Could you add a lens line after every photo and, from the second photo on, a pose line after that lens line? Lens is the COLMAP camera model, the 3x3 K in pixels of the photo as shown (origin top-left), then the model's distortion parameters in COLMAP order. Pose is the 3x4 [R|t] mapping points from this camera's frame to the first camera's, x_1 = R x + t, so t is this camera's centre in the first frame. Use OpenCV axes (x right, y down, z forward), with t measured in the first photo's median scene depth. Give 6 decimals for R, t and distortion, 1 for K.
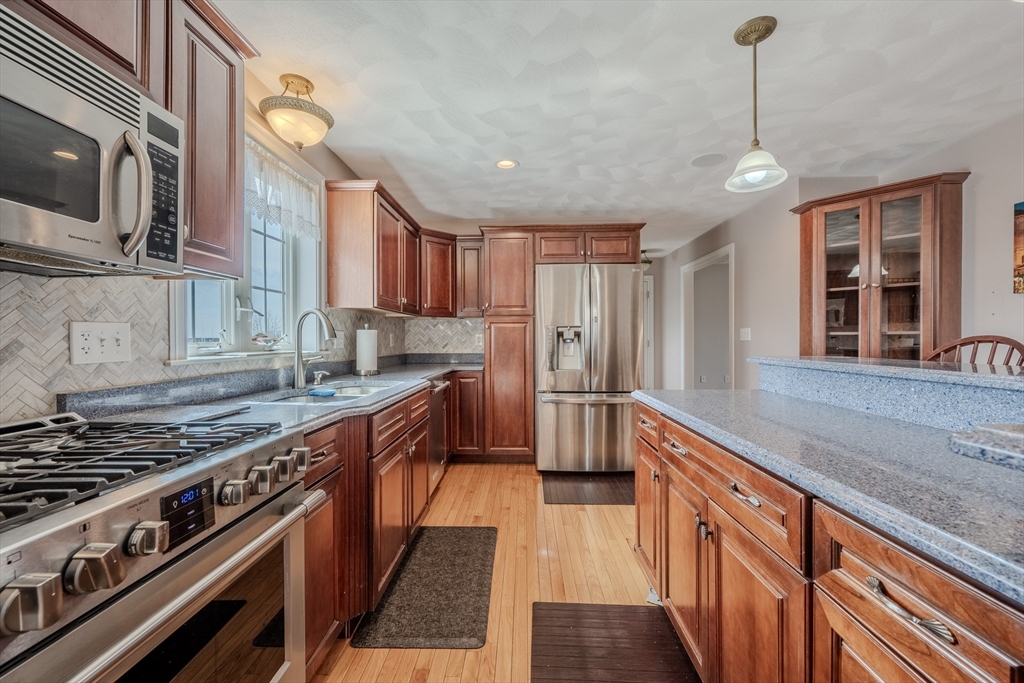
lens RADIAL K [[405.3, 0, 513.9], [0, 405.3, 341.3], [0, 0, 1]] dist [-0.008372, -0.000215]
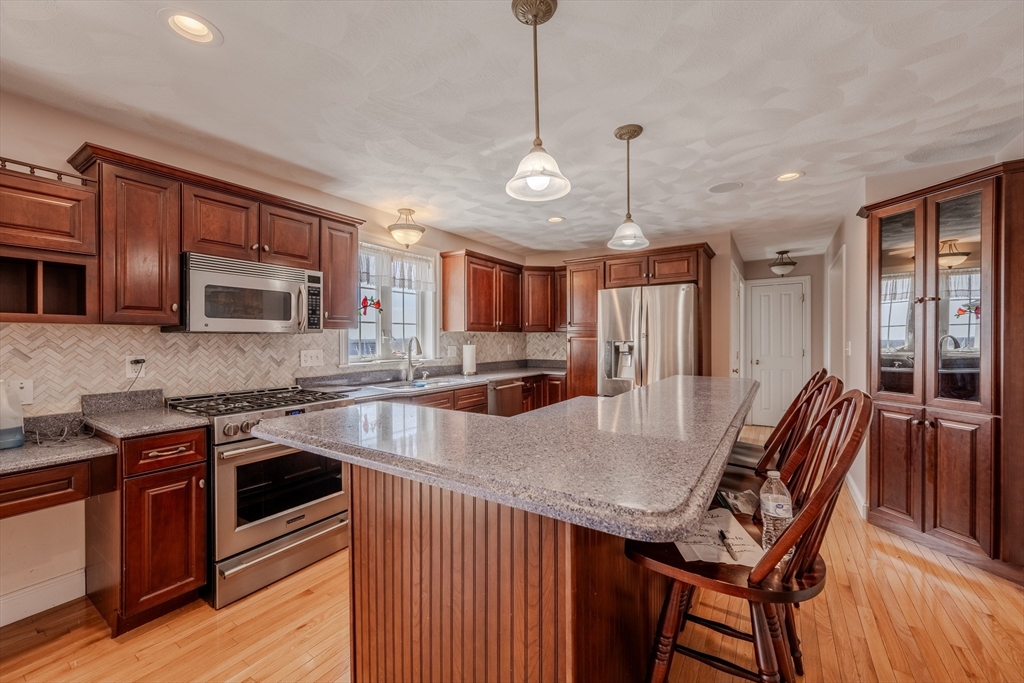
lens RADIAL K [[405.3, 0, 511.5], [0, 405.3, 338.9], [0, 0, 1]] dist [-0.008372, -0.000215]
pose [[0.845741, 0.003247, -0.533583, 0.618229], [-0.003769, 0.999993, 0.000110, -0.055184], [0.533580, 0.001919, 0.845748, -0.205181]]
